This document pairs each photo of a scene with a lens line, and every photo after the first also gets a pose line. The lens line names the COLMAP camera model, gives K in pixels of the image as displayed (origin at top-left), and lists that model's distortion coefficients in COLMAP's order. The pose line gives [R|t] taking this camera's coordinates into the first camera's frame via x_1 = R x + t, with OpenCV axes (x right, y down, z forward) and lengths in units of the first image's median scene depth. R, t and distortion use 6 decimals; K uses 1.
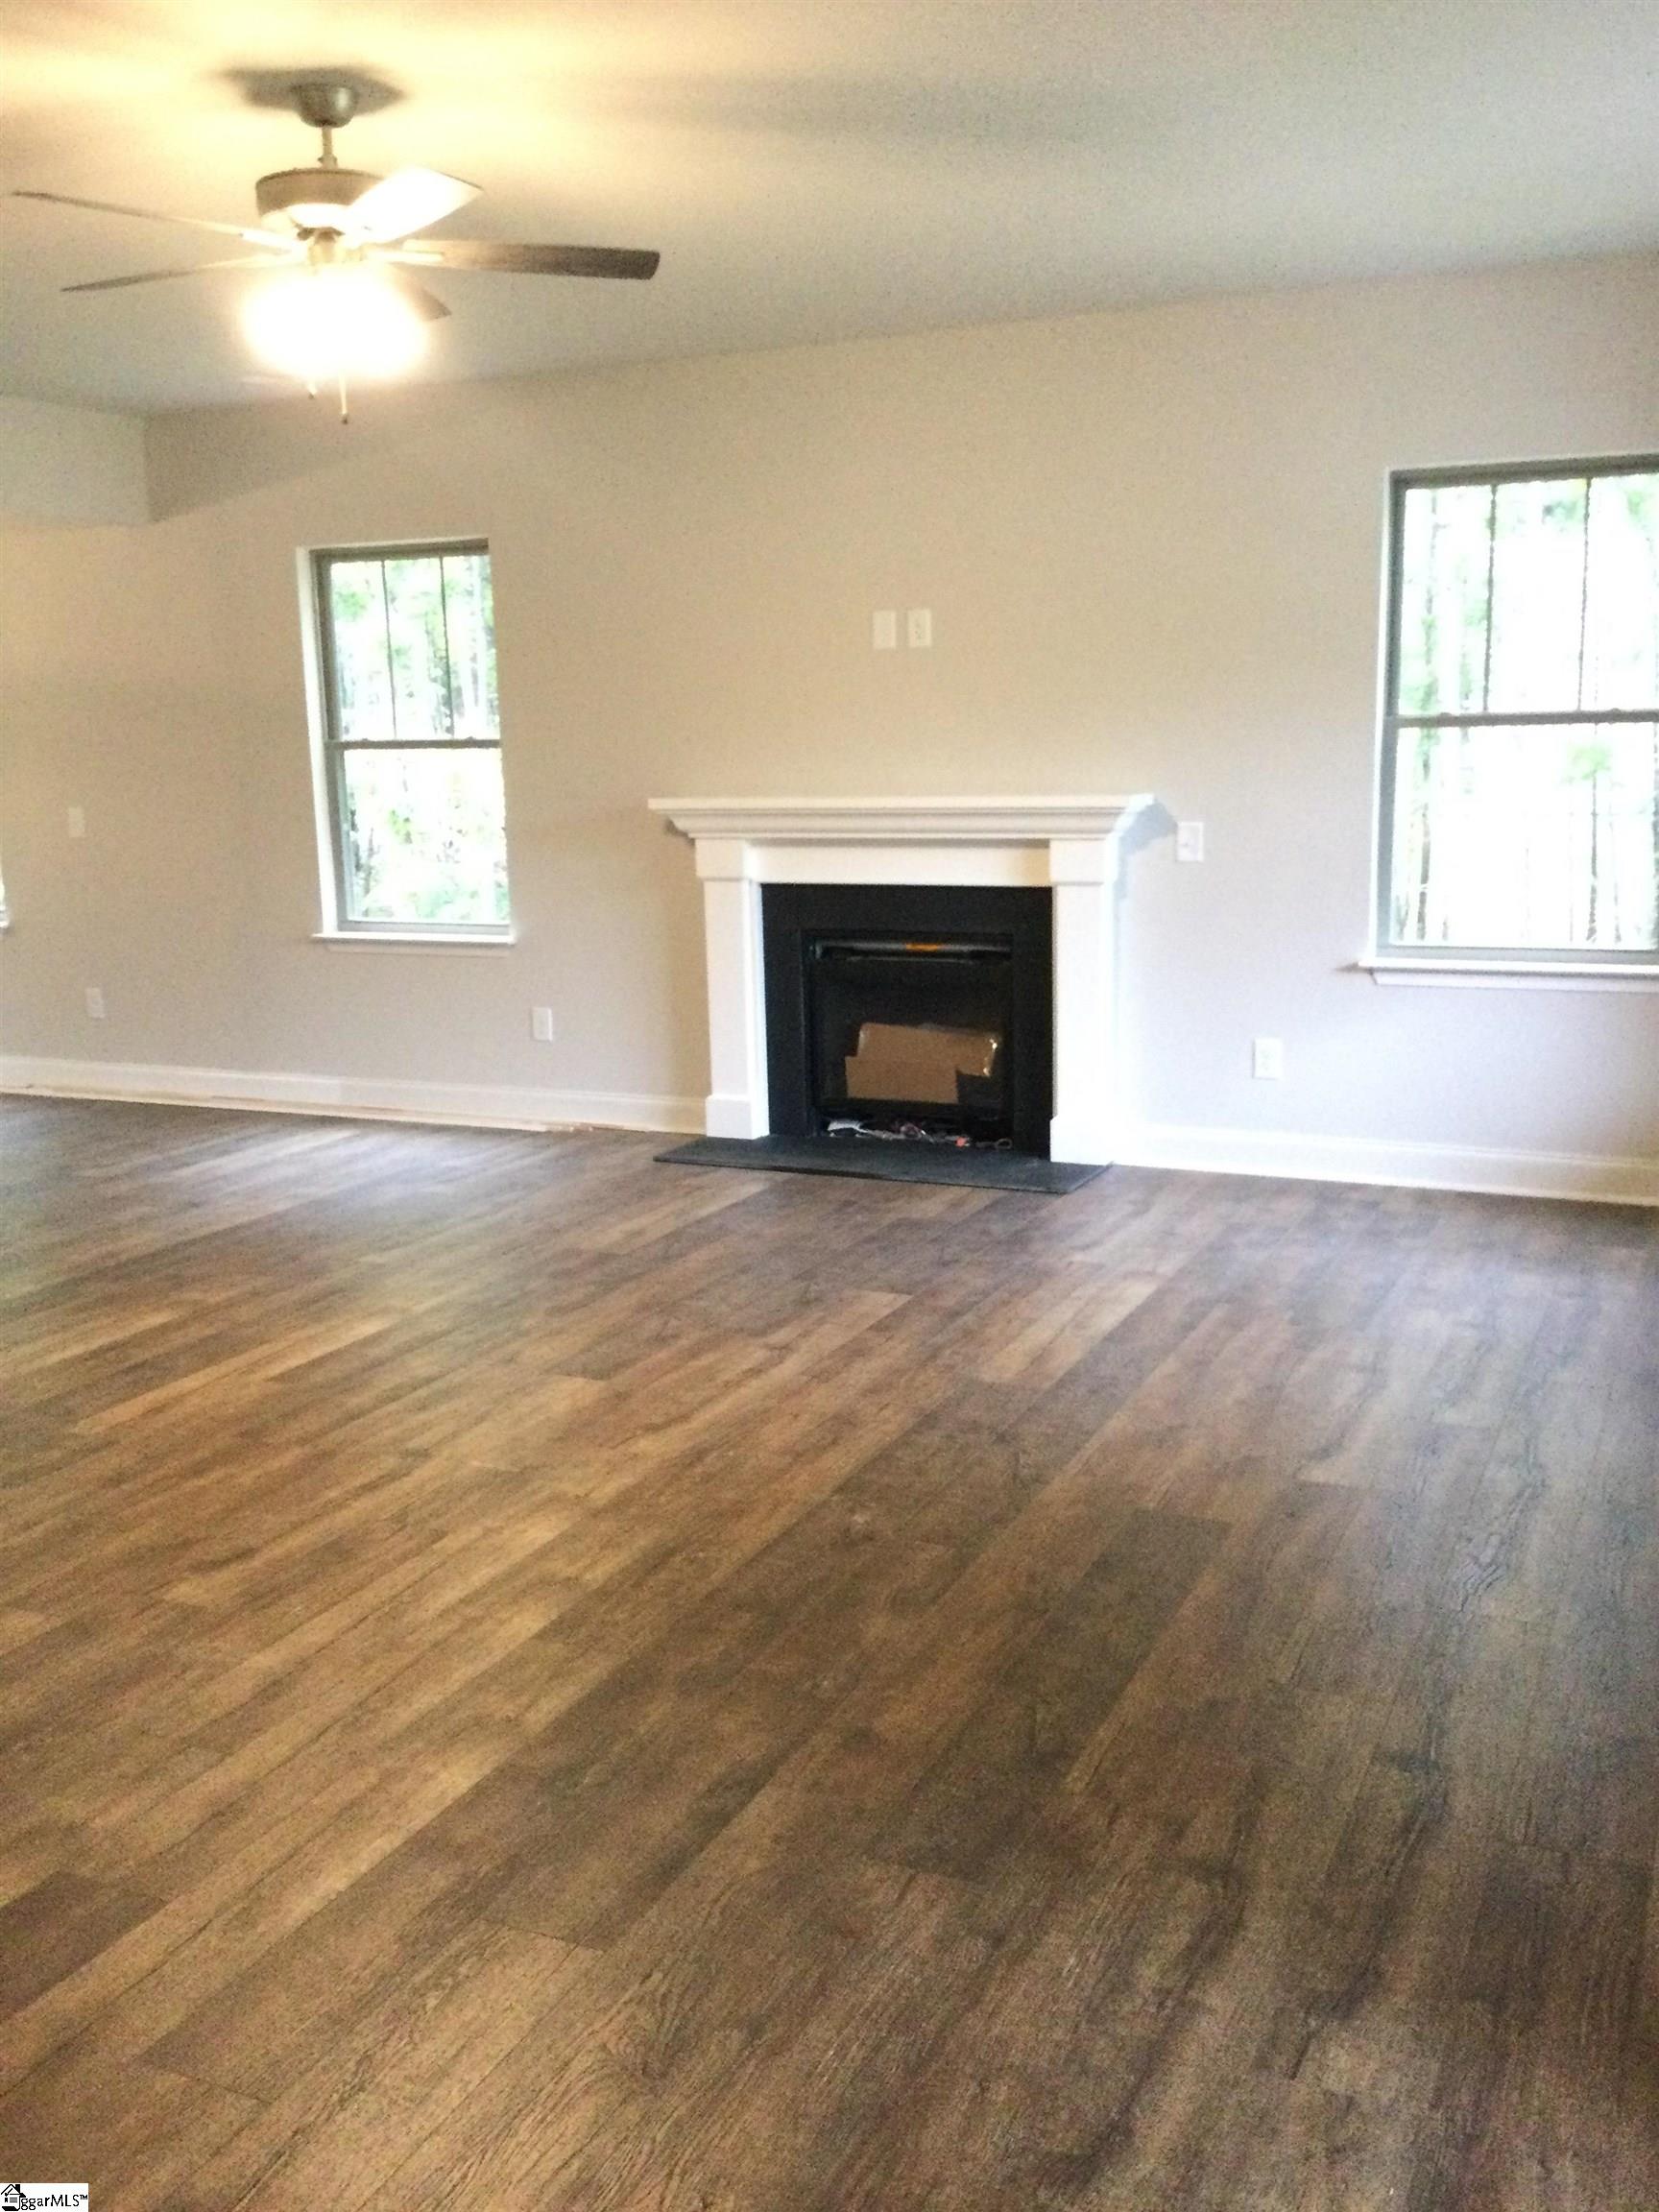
lens RADIAL K [[1962.9, 0, 833.9], [0, 1962.9, 1104.3], [0, 0, 1]] dist [0.142702, 0.004275]
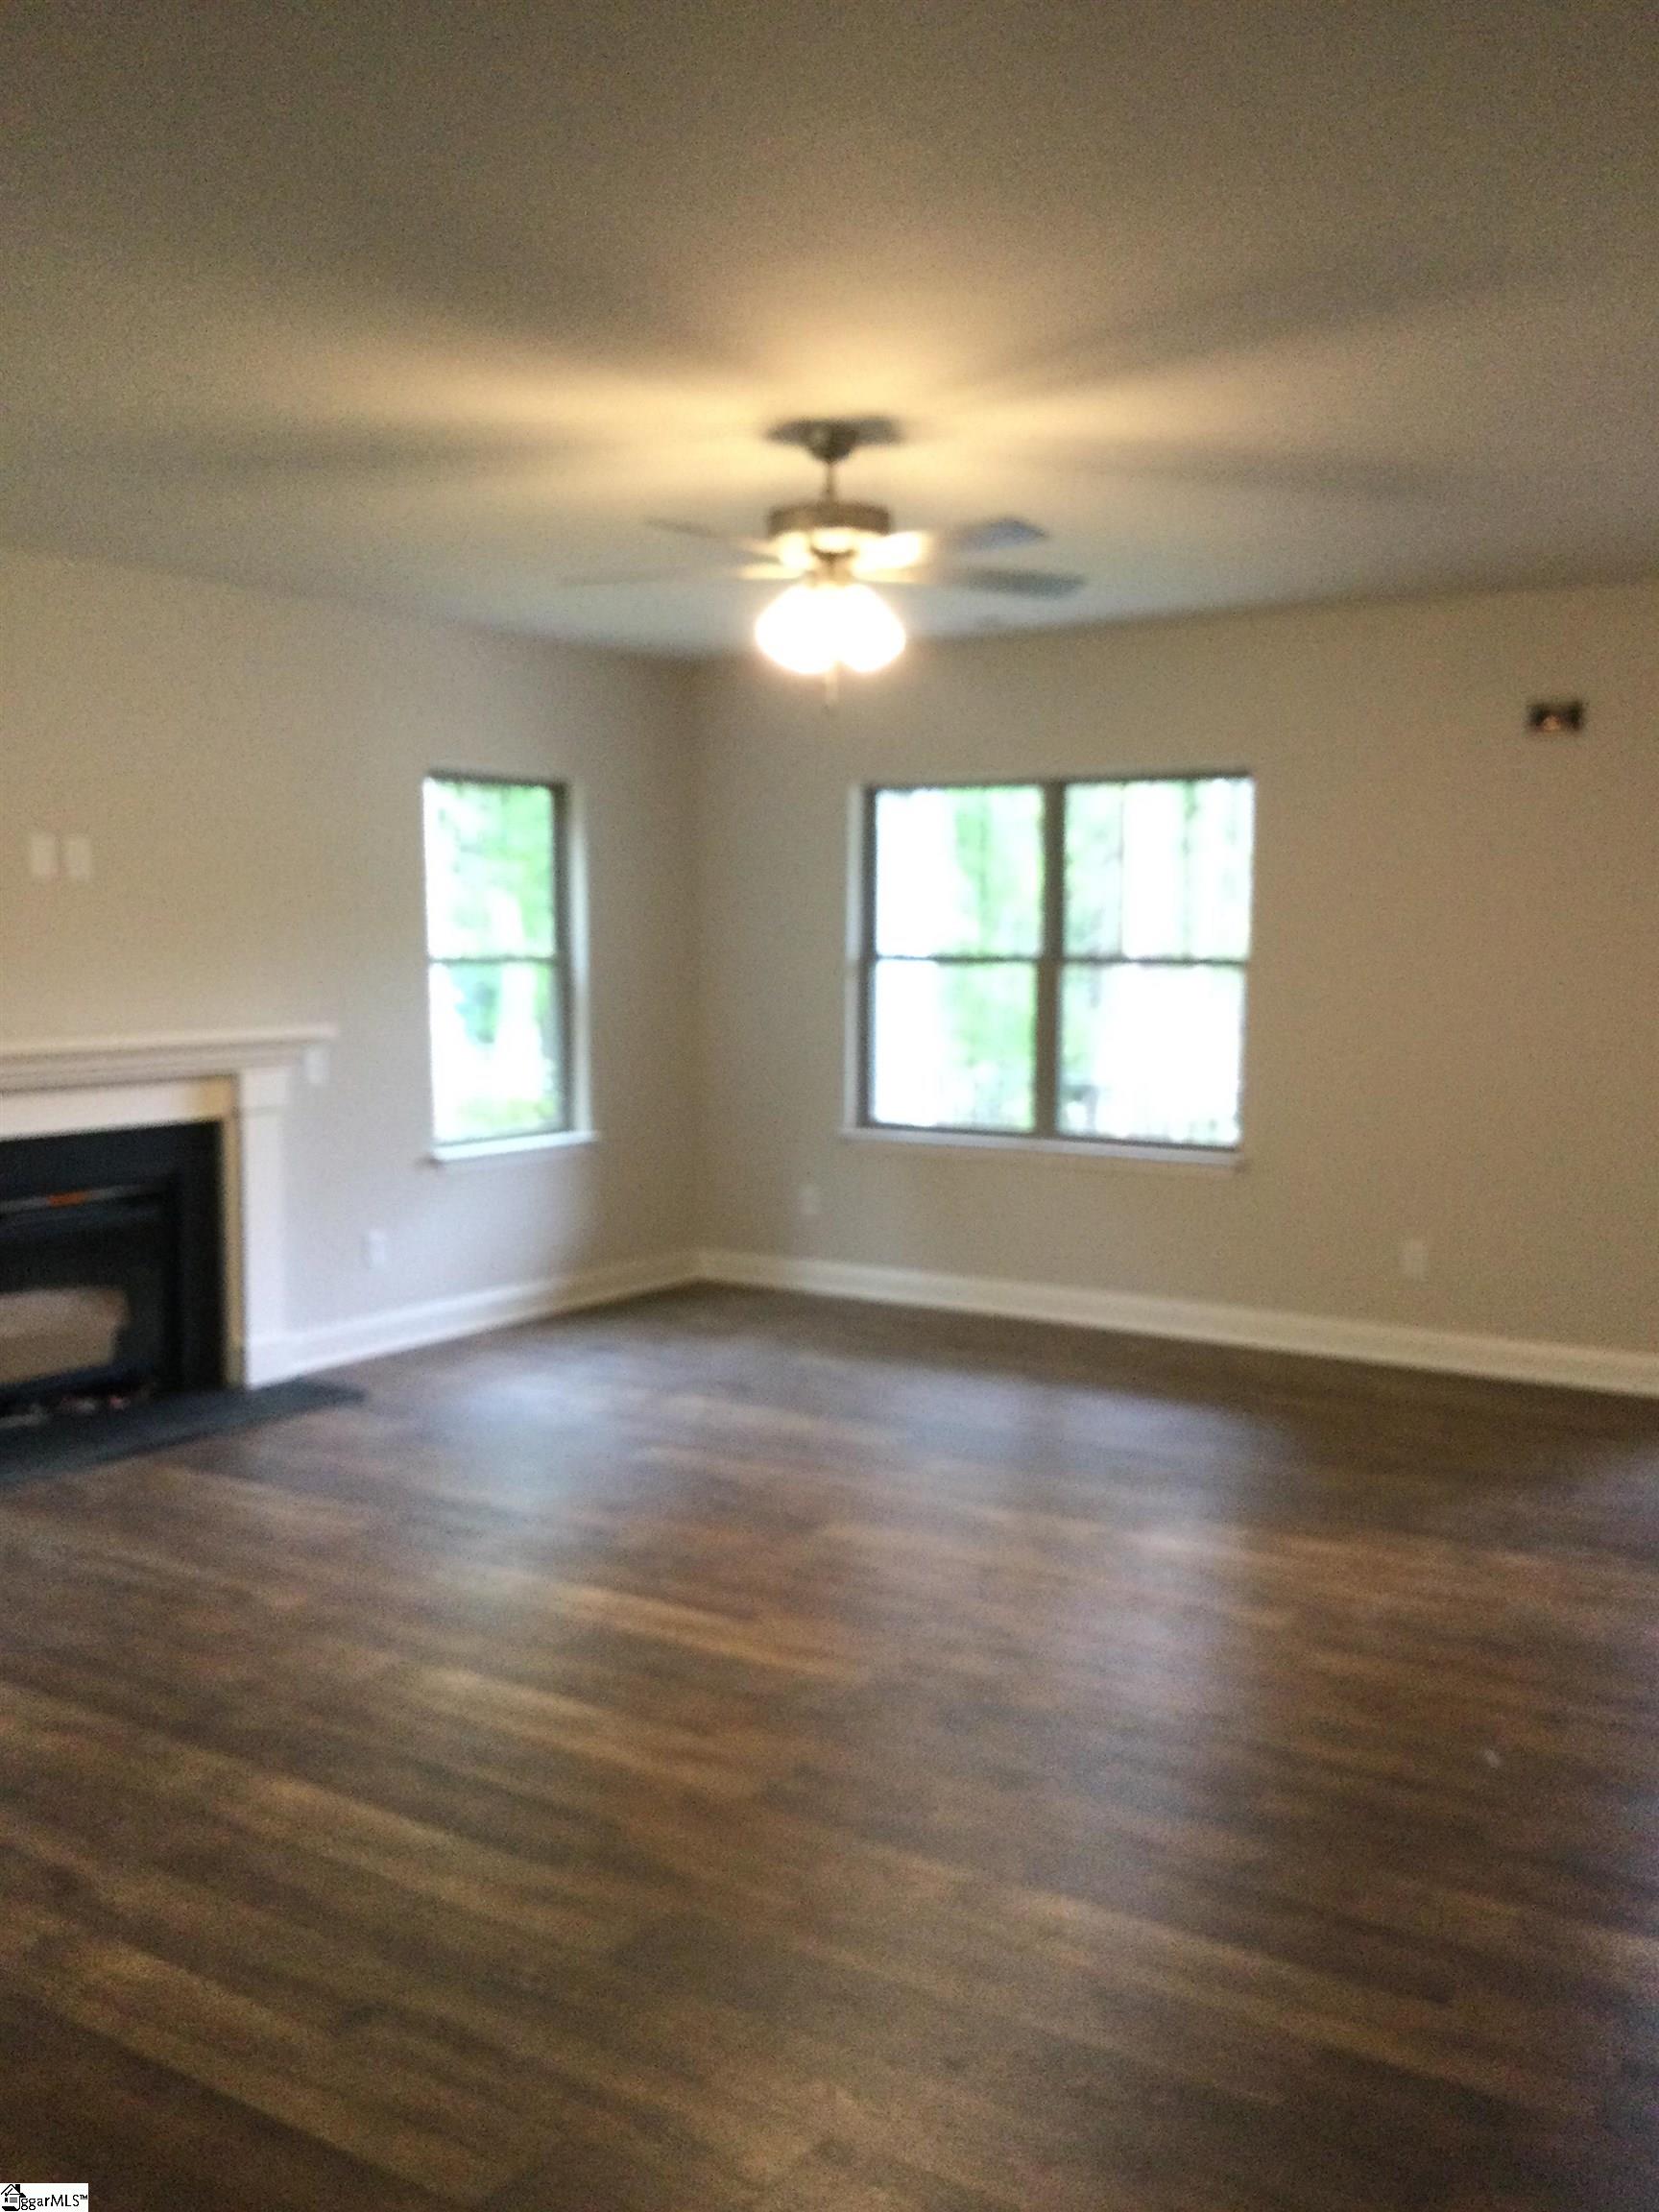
lens RADIAL K [[2009.3, 0, 829.3], [0, 2009.3, 1170.8], [0, 0, 1]] dist [0.134835, -0.332438]
pose [[0.176041, -0.103684, 0.978907, -1.051748], [0.185253, 0.980159, 0.070502, -0.123247], [-0.966794, 0.168934, 0.191756, 0.626247]]
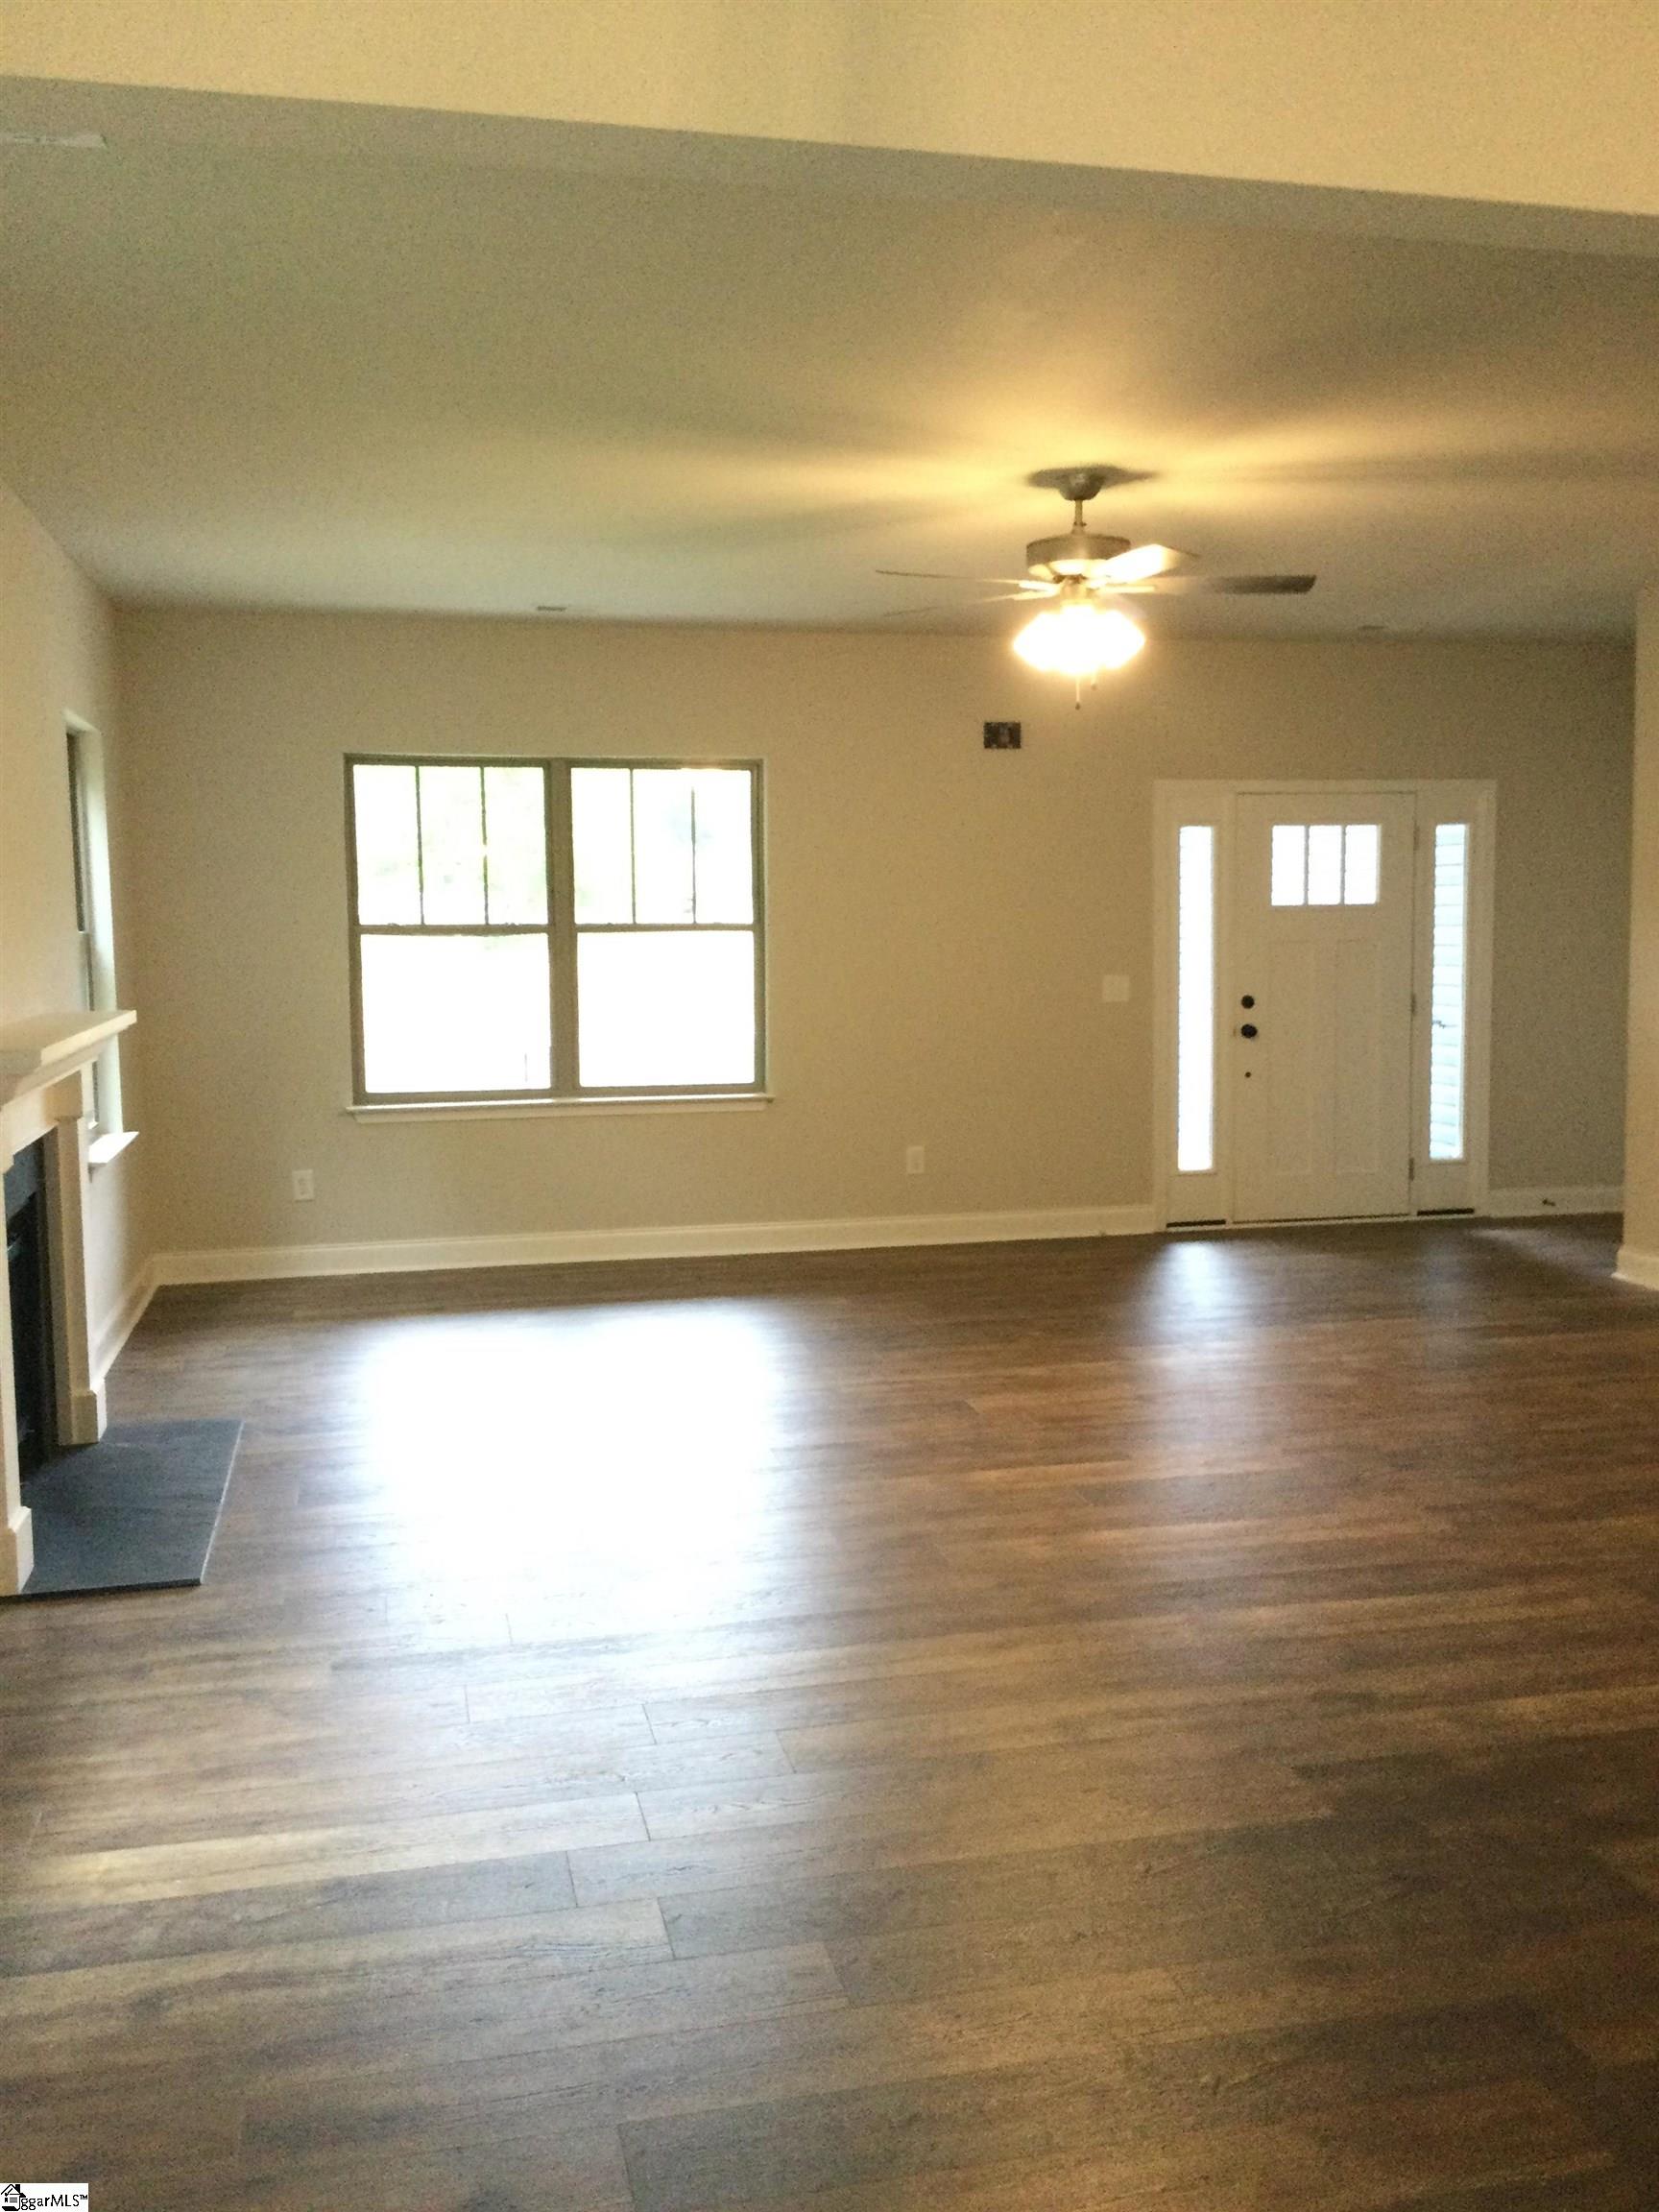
lens RADIAL K [[1995.6, 0, 835.0], [0, 1995.6, 1101.9], [0, 0, 1]] dist [0.130716, -0.245747]
pose [[-0.601395, -0.056311, 0.796965, -0.956250], [0.171856, 0.965045, 0.197870, -0.286240], [-0.780250, 0.255962, -0.570696, 1.507682]]
